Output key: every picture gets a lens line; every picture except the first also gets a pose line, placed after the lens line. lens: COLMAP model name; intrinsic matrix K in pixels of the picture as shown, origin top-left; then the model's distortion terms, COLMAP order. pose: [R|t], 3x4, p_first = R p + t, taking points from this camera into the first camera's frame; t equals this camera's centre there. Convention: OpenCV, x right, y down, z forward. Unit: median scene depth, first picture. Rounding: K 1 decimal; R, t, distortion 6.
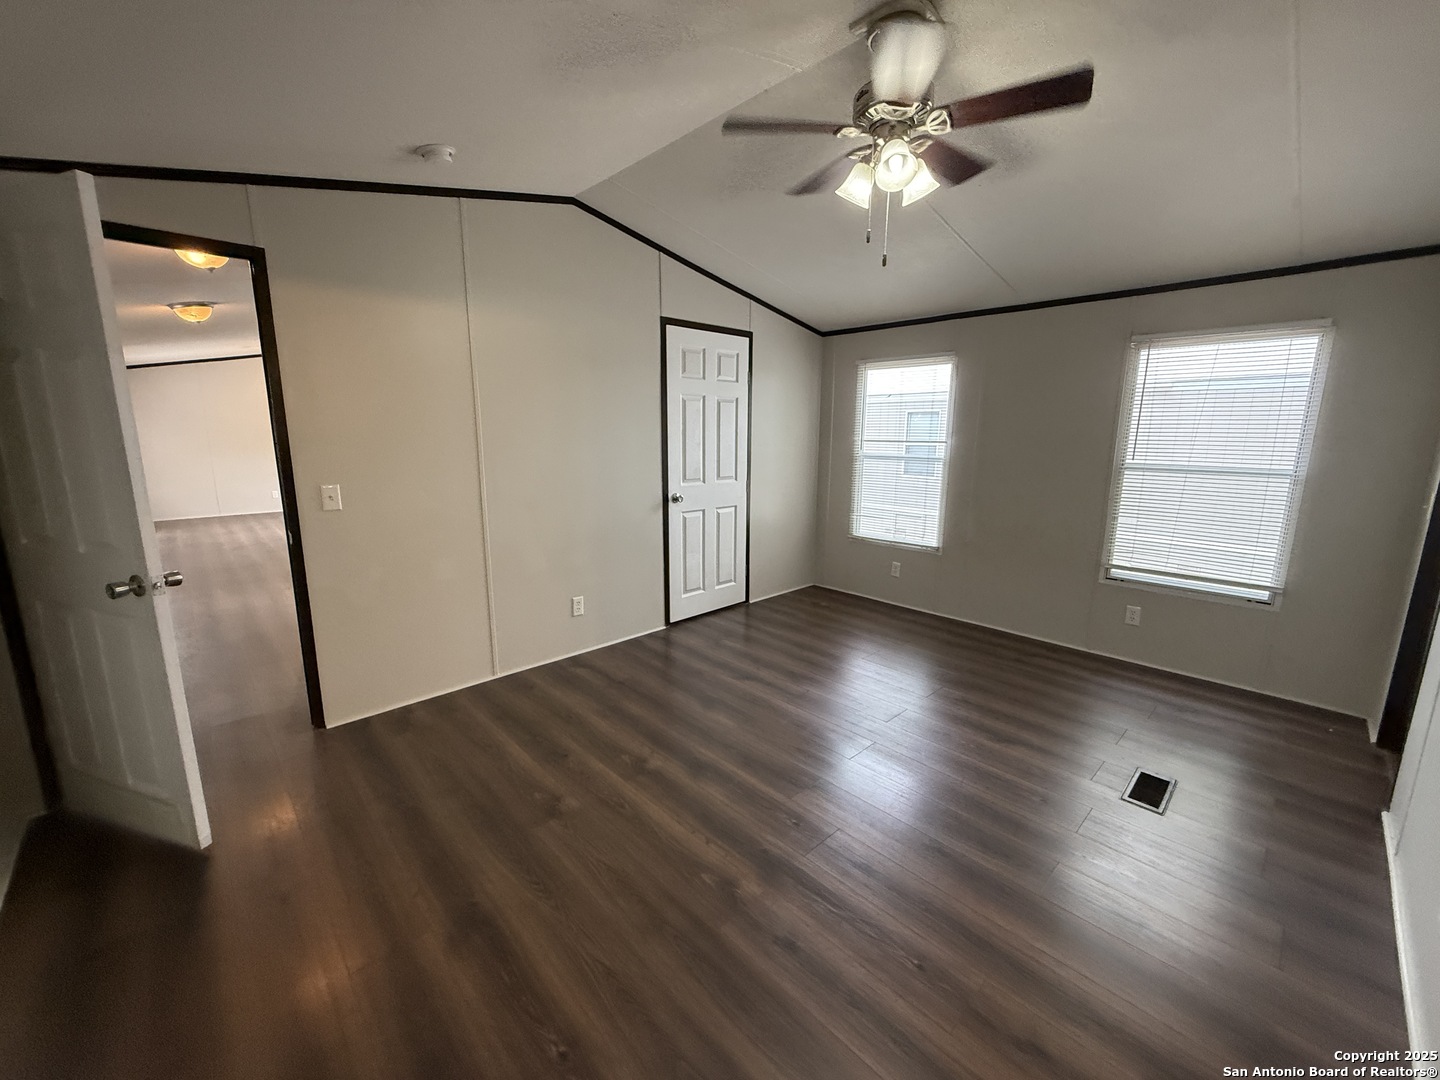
lens RADIAL K [[578.0, 0, 720.0], [0, 578.0, 540.0], [0, 0, 1]] dist [-0.000862, -0.000059]
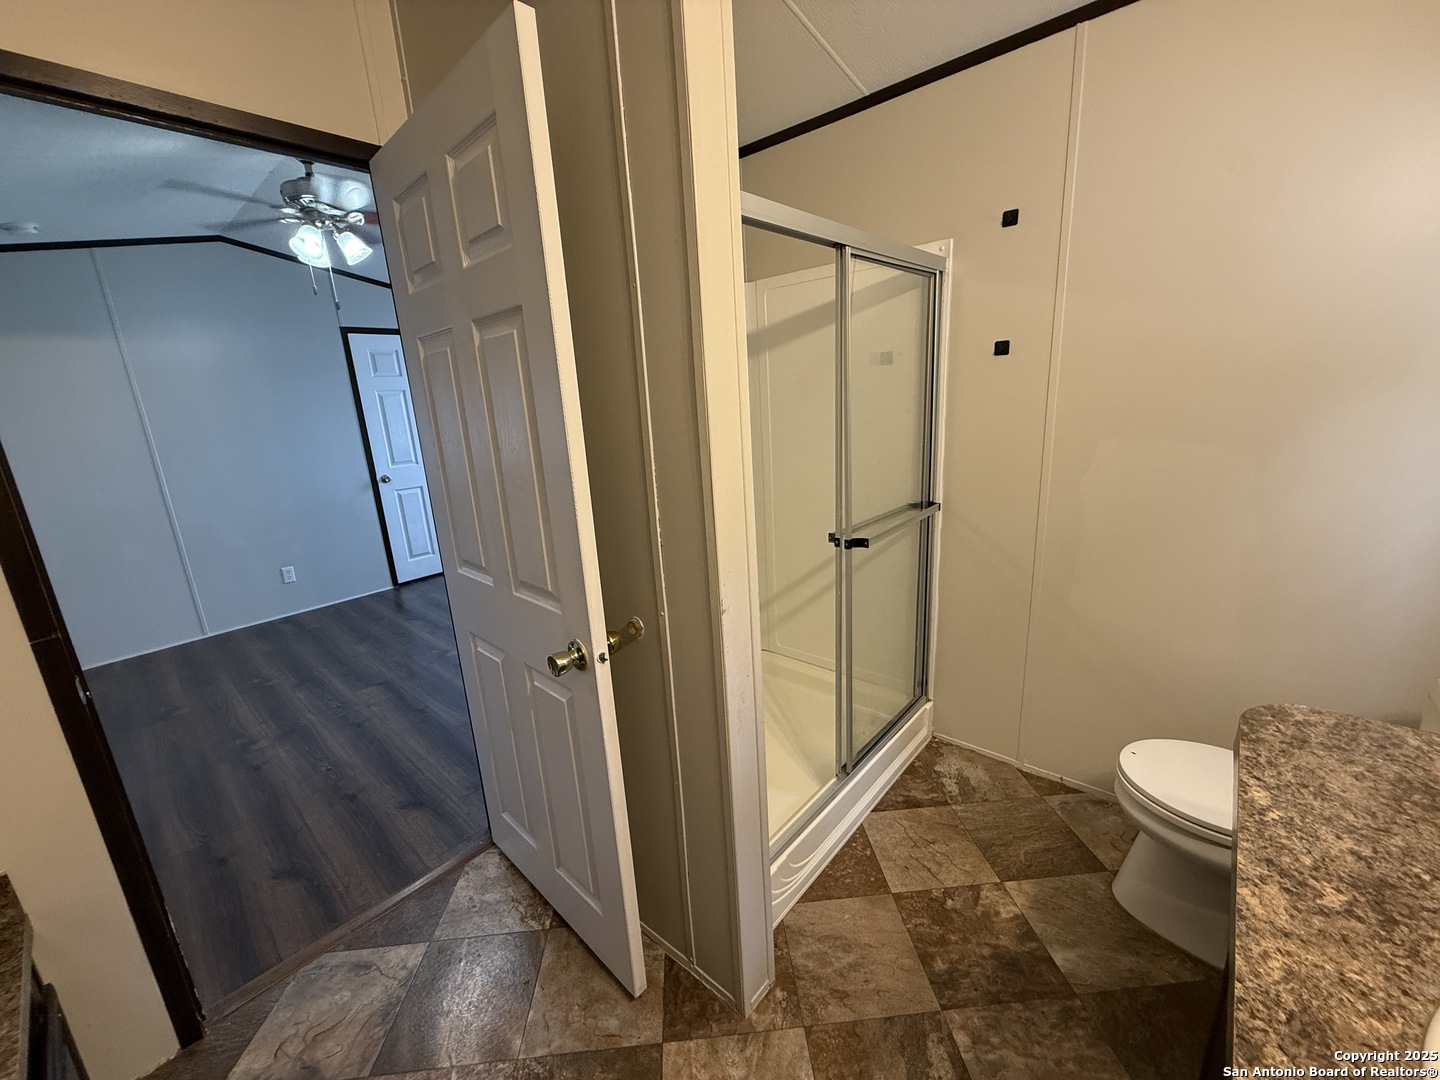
lens RADIAL K [[578.0, 0, 720.0], [0, 578.0, 540.0], [0, 0, 1]] dist [-0.000862, -0.000059]
pose [[0.994303, -0.079705, 0.070773, 0.606287], [0.075612, 0.995405, 0.058749, 0.041018], [-0.075130, -0.053063, 0.995761, -0.286303]]
